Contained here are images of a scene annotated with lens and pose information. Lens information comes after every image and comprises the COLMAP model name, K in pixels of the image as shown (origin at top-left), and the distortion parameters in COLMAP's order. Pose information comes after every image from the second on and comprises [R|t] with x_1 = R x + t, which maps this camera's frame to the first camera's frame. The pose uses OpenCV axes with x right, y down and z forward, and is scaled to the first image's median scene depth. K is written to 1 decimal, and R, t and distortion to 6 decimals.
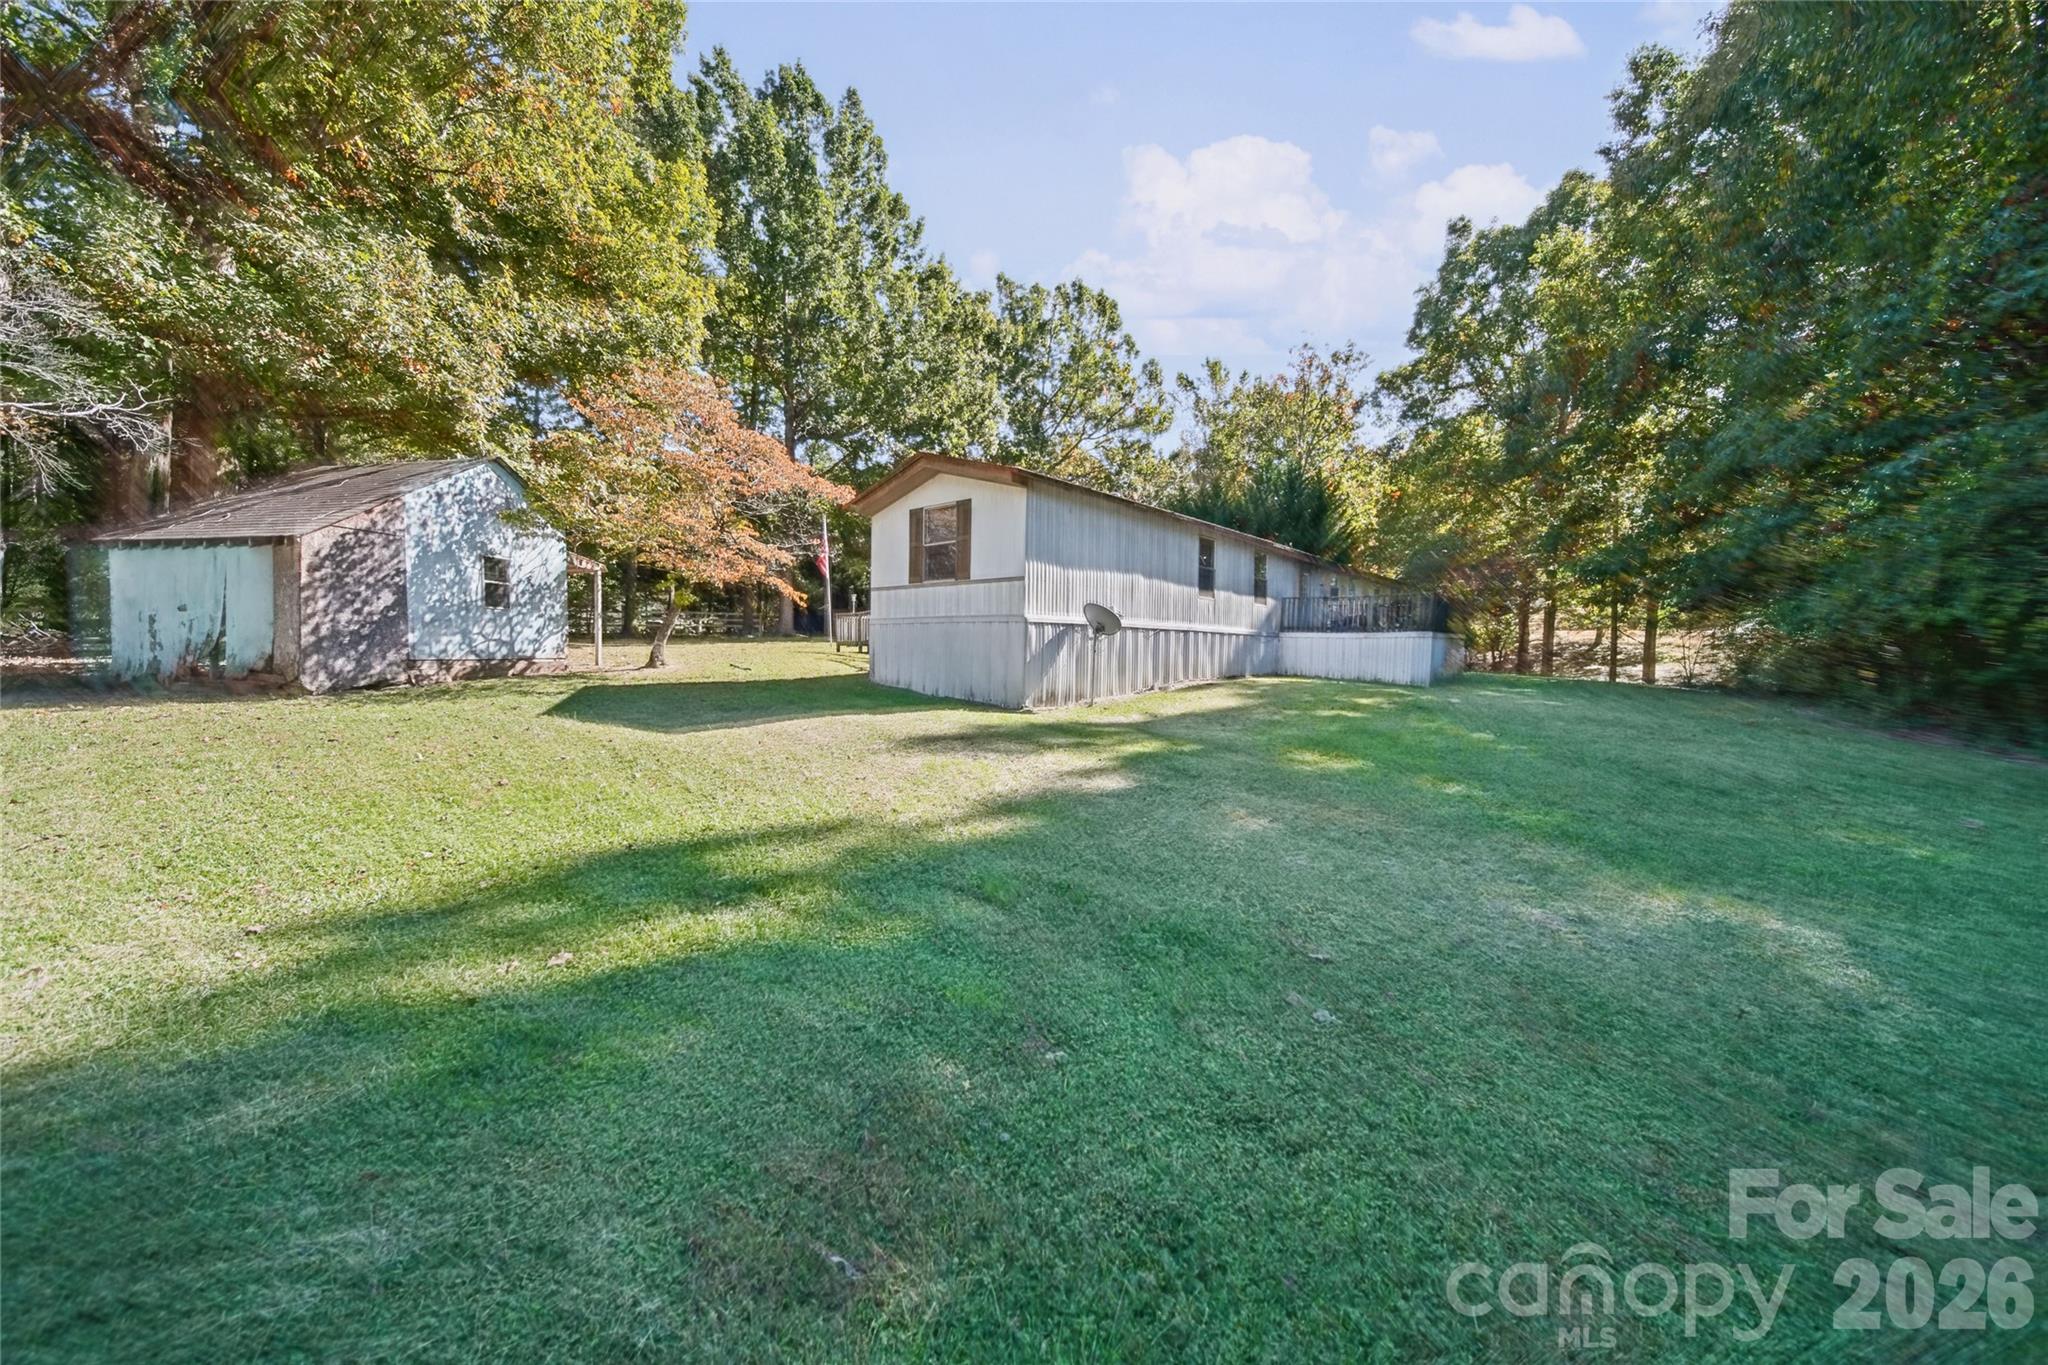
lens RADIAL K [[755.0, 0, 1013.0], [0, 755.0, 679.6], [0, 0, 1]] dist [0.001695, 0.000149]
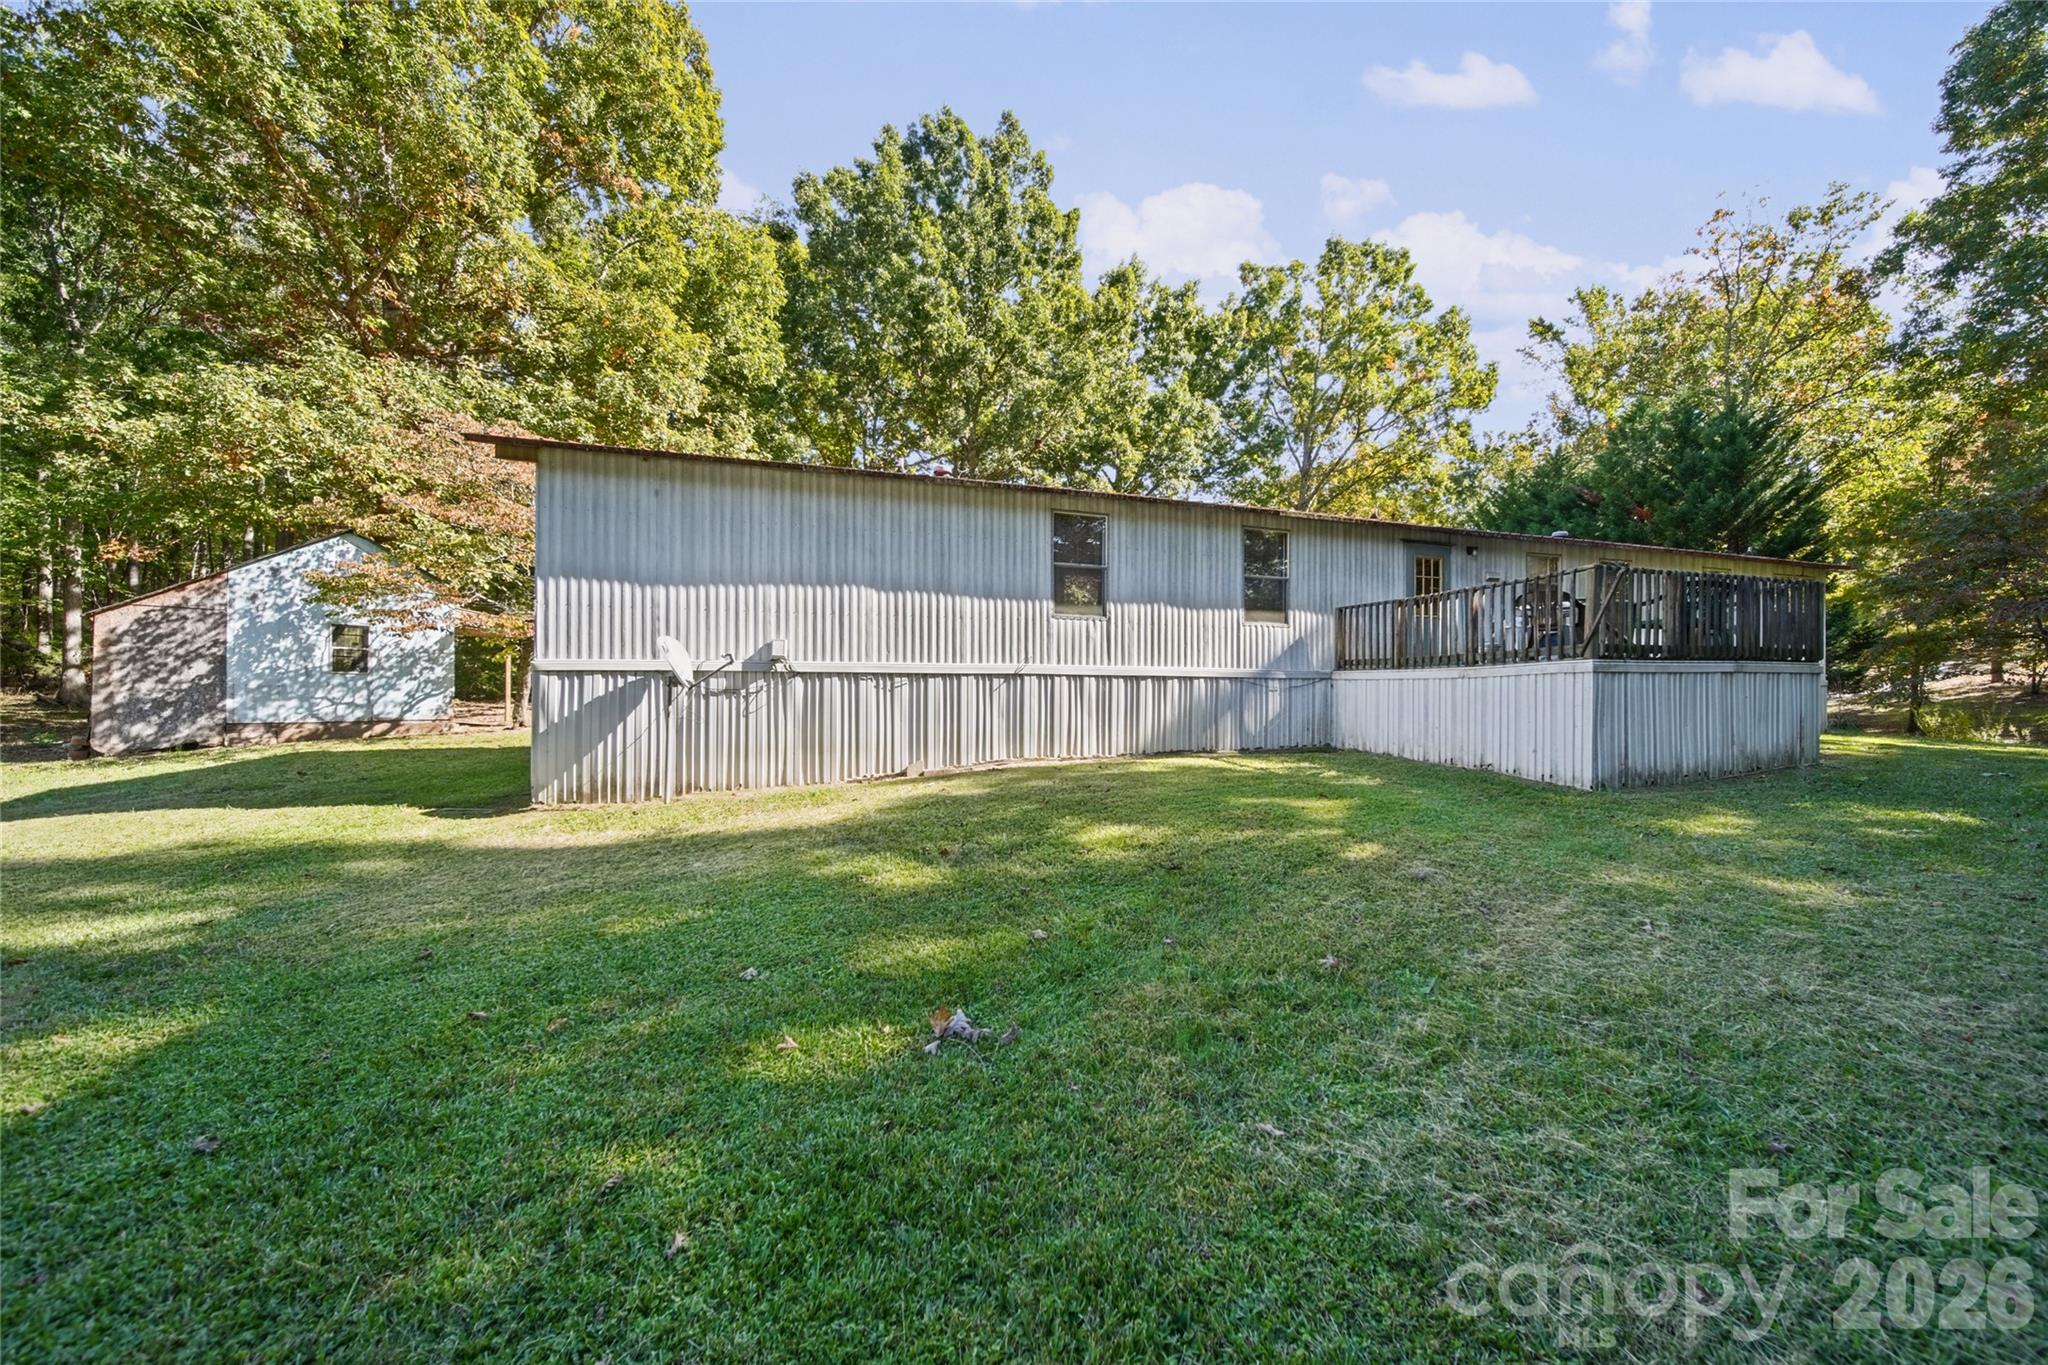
lens RADIAL K [[755.0, 0, 1013.0], [0, 755.0, 679.6], [0, 0, 1]] dist [0.001695, 0.000149]
pose [[0.861286, -0.024592, -0.507525, 0.691313], [-0.009177, 0.997912, -0.063928, -0.029881], [0.508038, 0.059718, 0.859262, 0.625181]]
